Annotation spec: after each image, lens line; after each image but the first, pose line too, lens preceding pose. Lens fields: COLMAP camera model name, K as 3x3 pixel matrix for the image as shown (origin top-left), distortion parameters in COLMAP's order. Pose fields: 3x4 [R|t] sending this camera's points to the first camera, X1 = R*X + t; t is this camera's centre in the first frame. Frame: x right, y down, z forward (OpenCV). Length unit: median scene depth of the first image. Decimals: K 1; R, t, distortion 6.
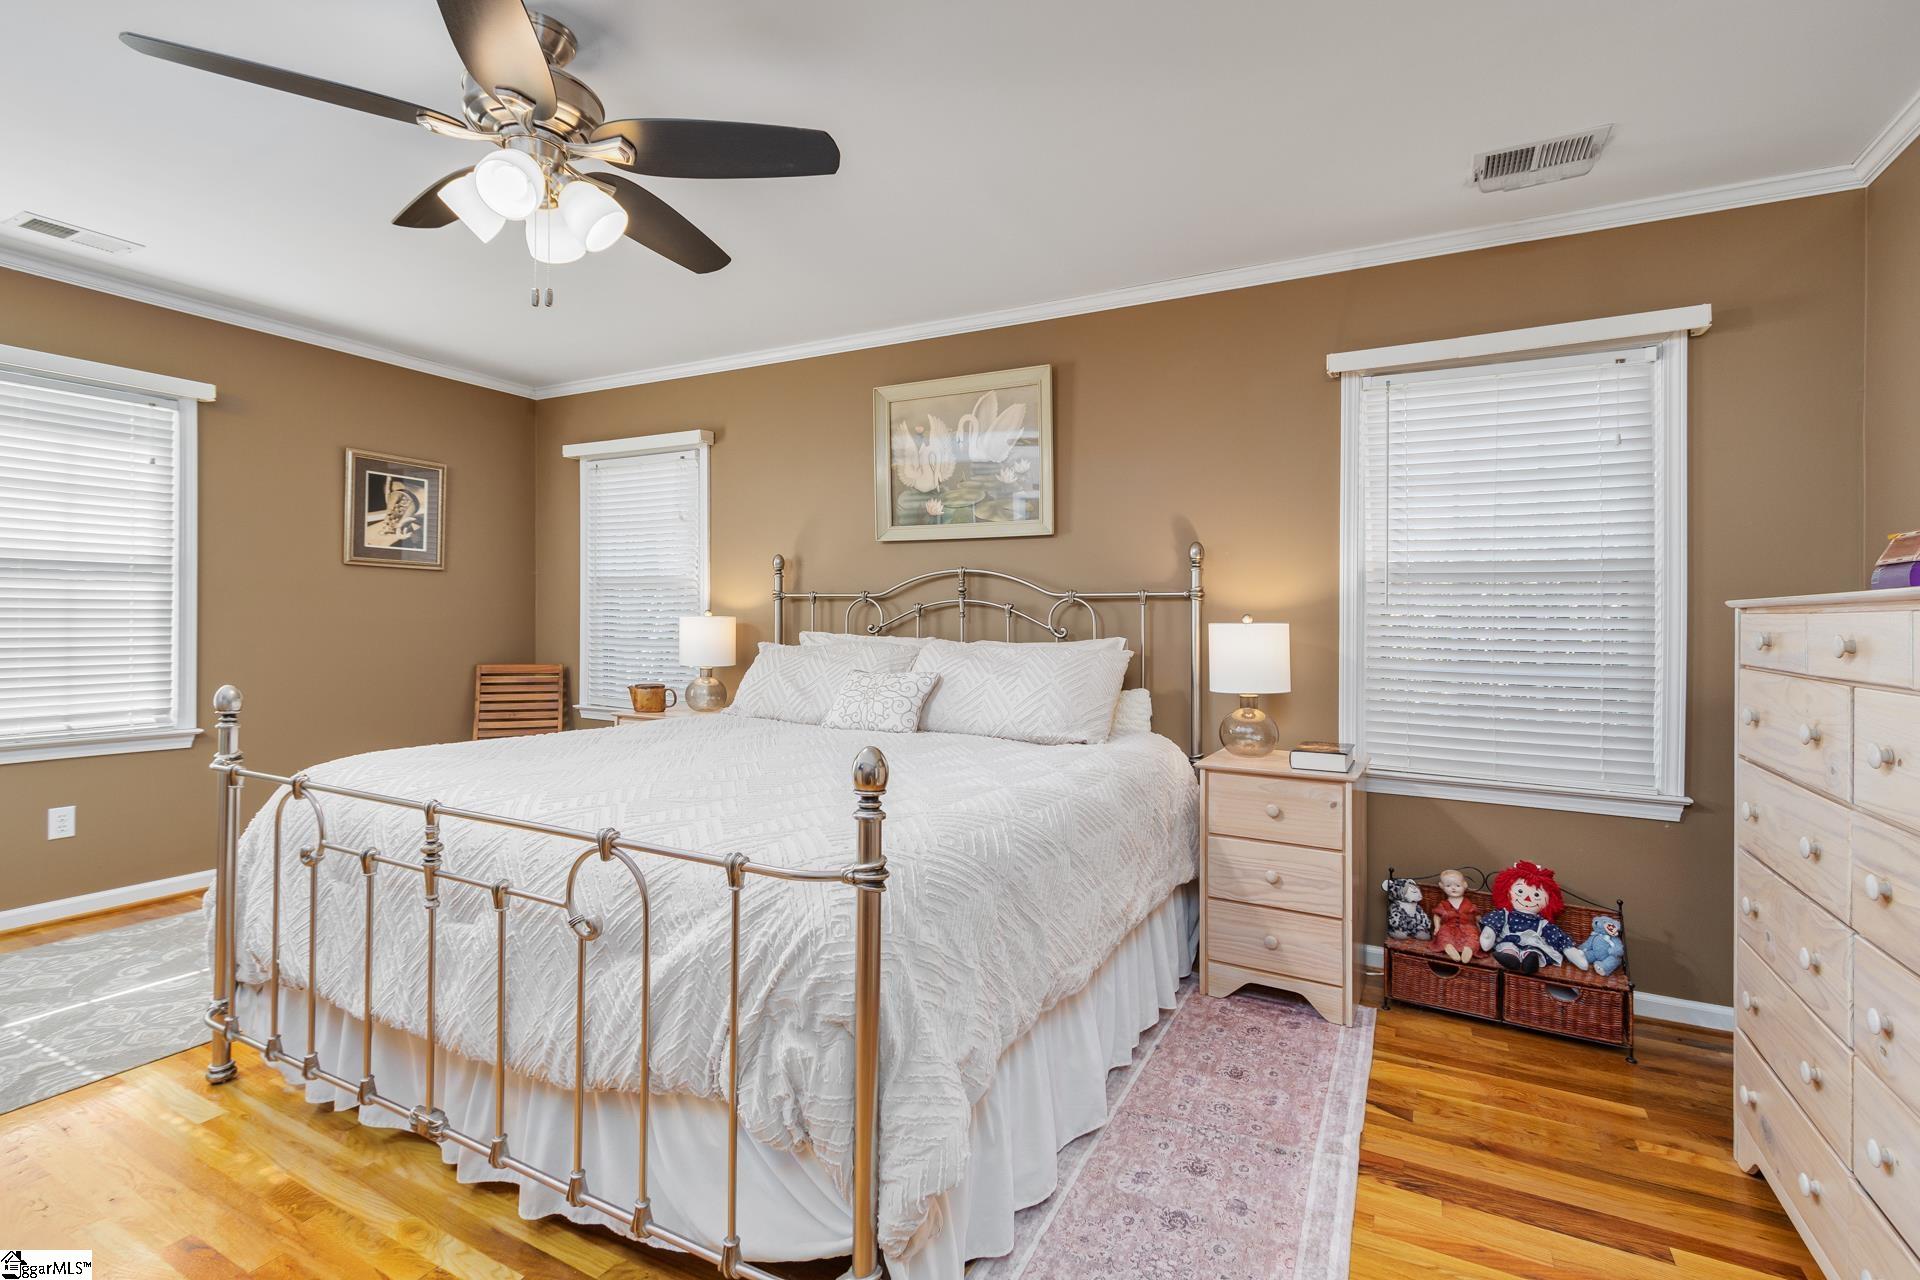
lens RADIAL K [[886.1, 0, 961.5], [0, 886.1, 619.1], [0, 0, 1]] dist [0.000238, 0.000070]
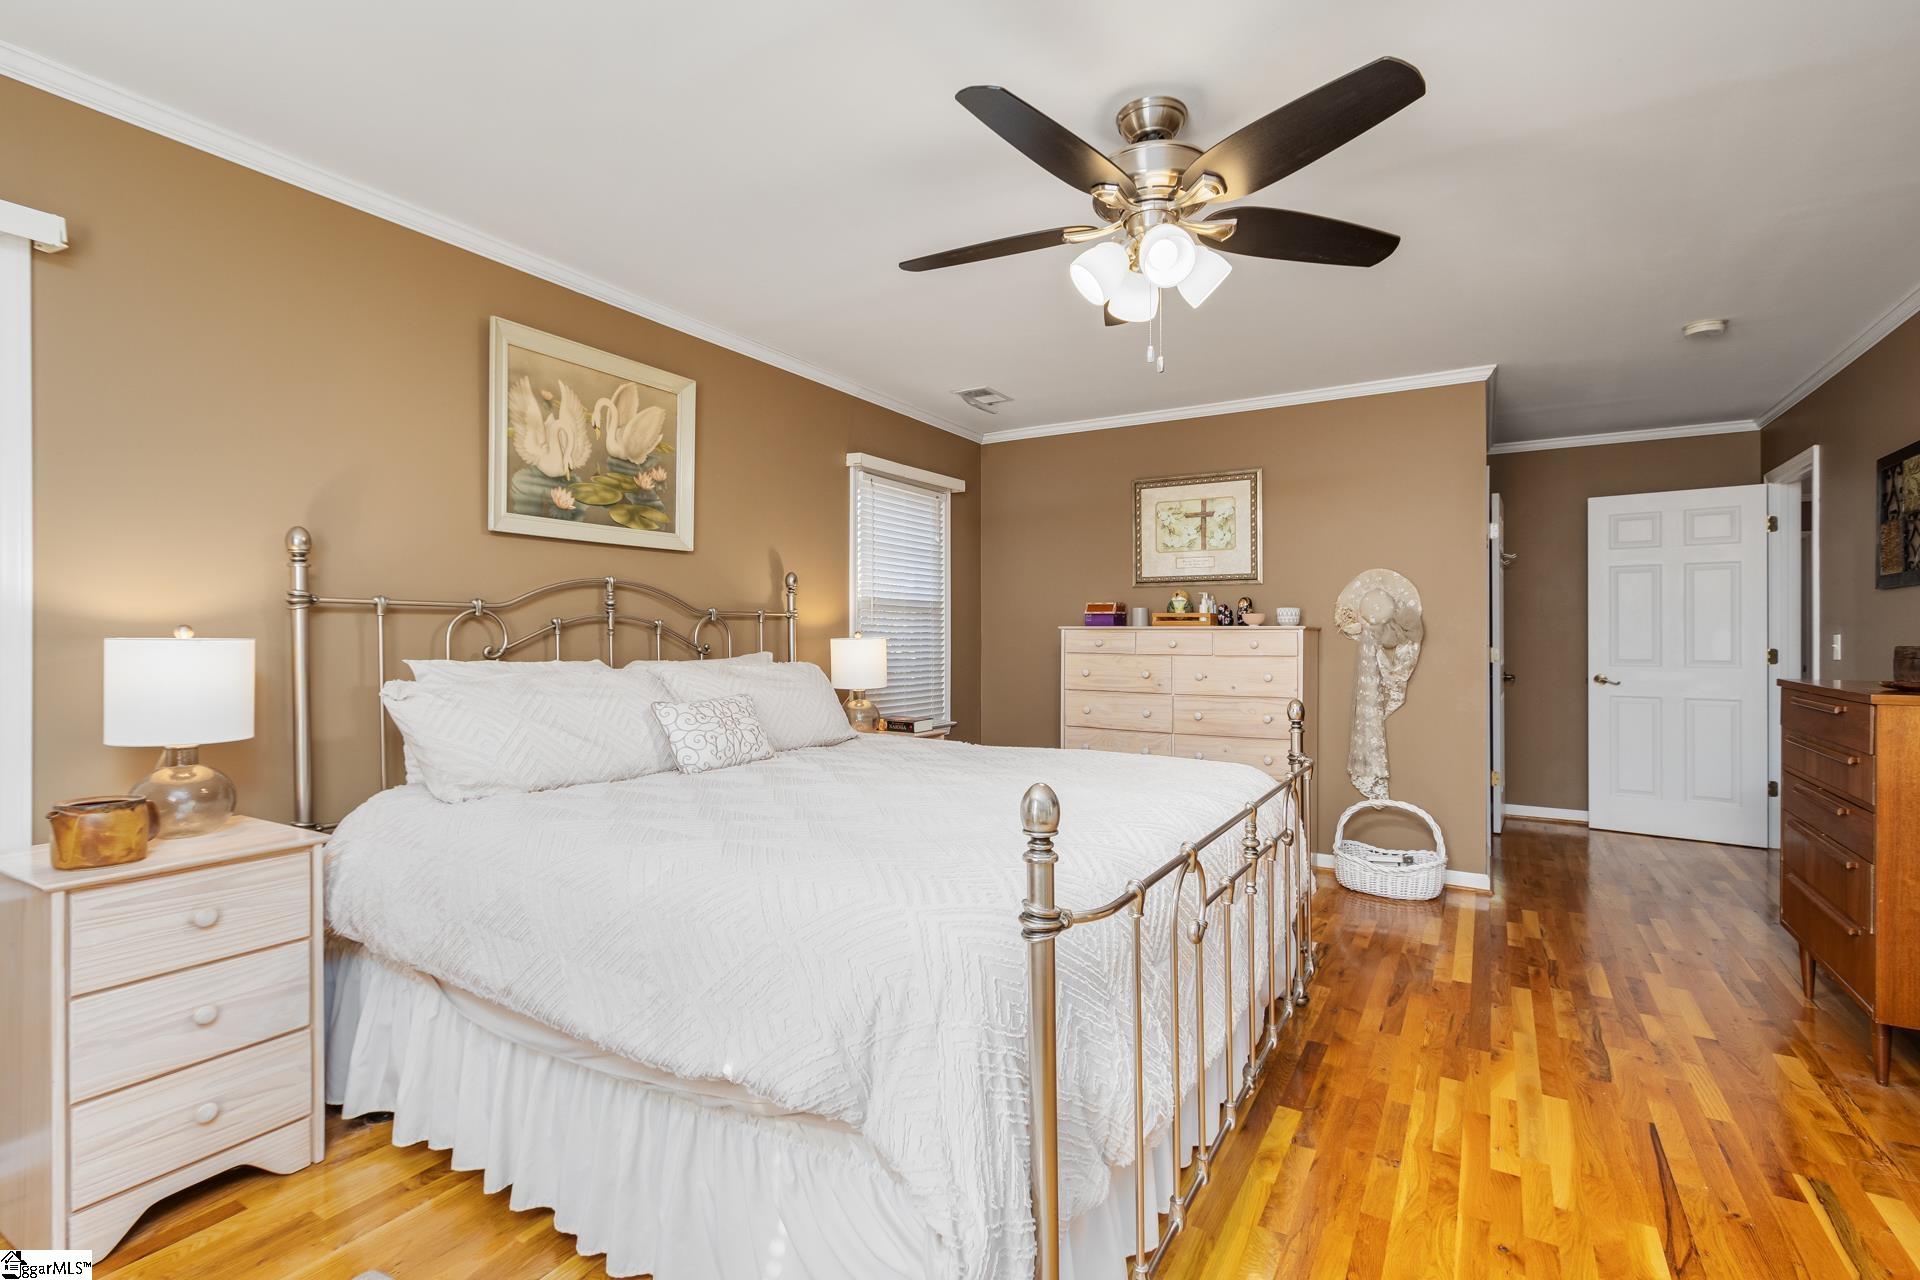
lens RADIAL K [[857.1, 0, 966.6], [0, 857.1, 629.2], [0, 0, 1]] dist [-0.000319, -0.000039]
pose [[0.060361, -0.005209, 0.998163, -1.044433], [-0.004268, 0.999976, 0.005476, -0.017963], [-0.998167, -0.004591, 0.060337, 0.784939]]
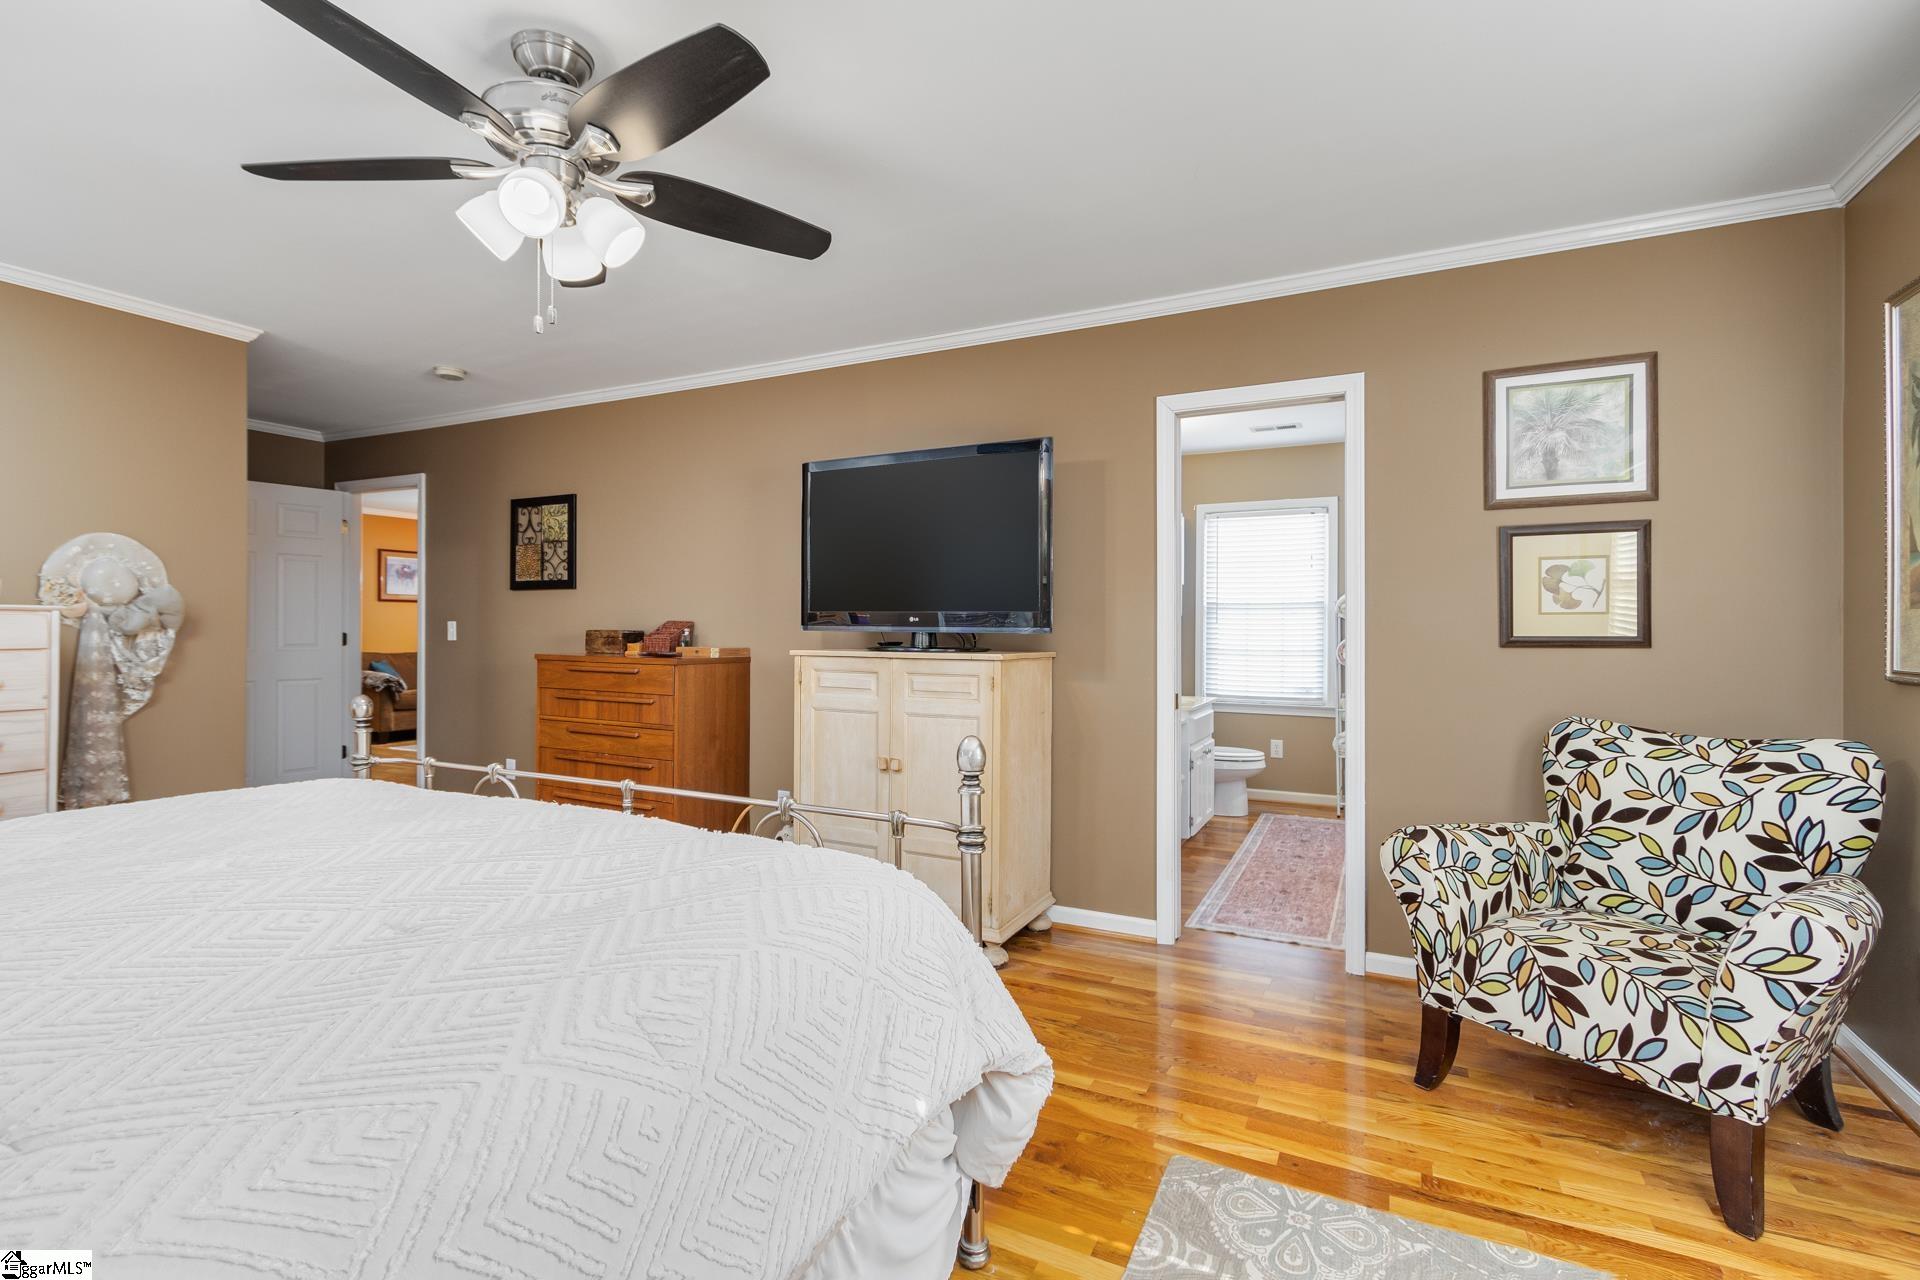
lens RADIAL K [[894.5, 0, 953.6], [0, 894.5, 628.1], [0, 0, 1]] dist [0.000465, -0.000547]
pose [[-0.999630, -0.012255, -0.024303, -0.607230], [-0.012236, 0.999925, -0.000937, -0.014423], [0.024313, -0.000639, -0.999704, 1.354306]]
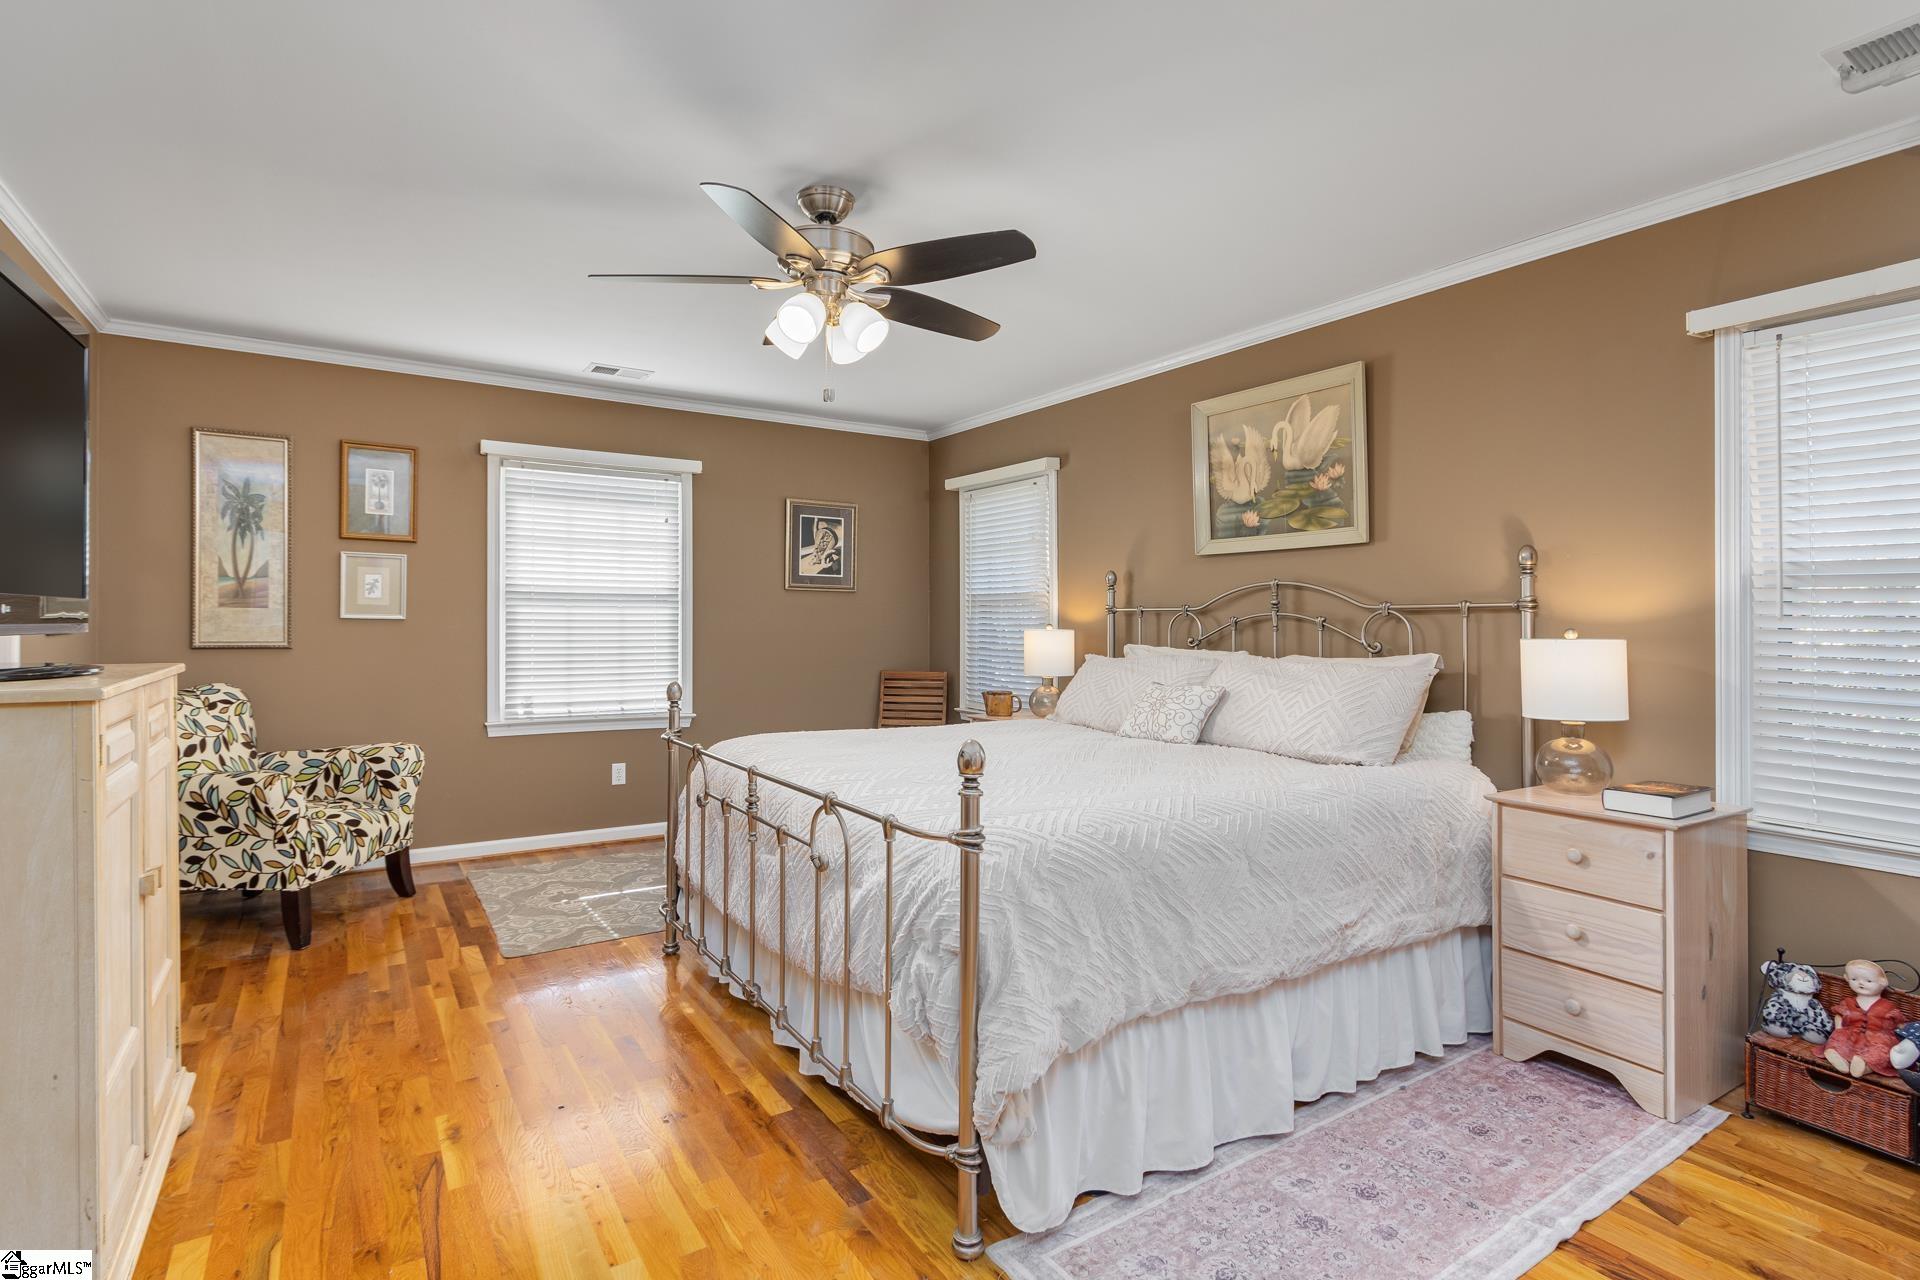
lens RADIAL K [[954.4, 0, 960.5], [0, 954.4, 621.3], [0, 0, 1]] dist [-0.002324, -0.002048]
pose [[0.873291, -0.006332, -0.487157, 0.270692], [0.003768, 0.999973, -0.006242, -0.009492], [0.487184, 0.003616, 0.873292, -0.106228]]
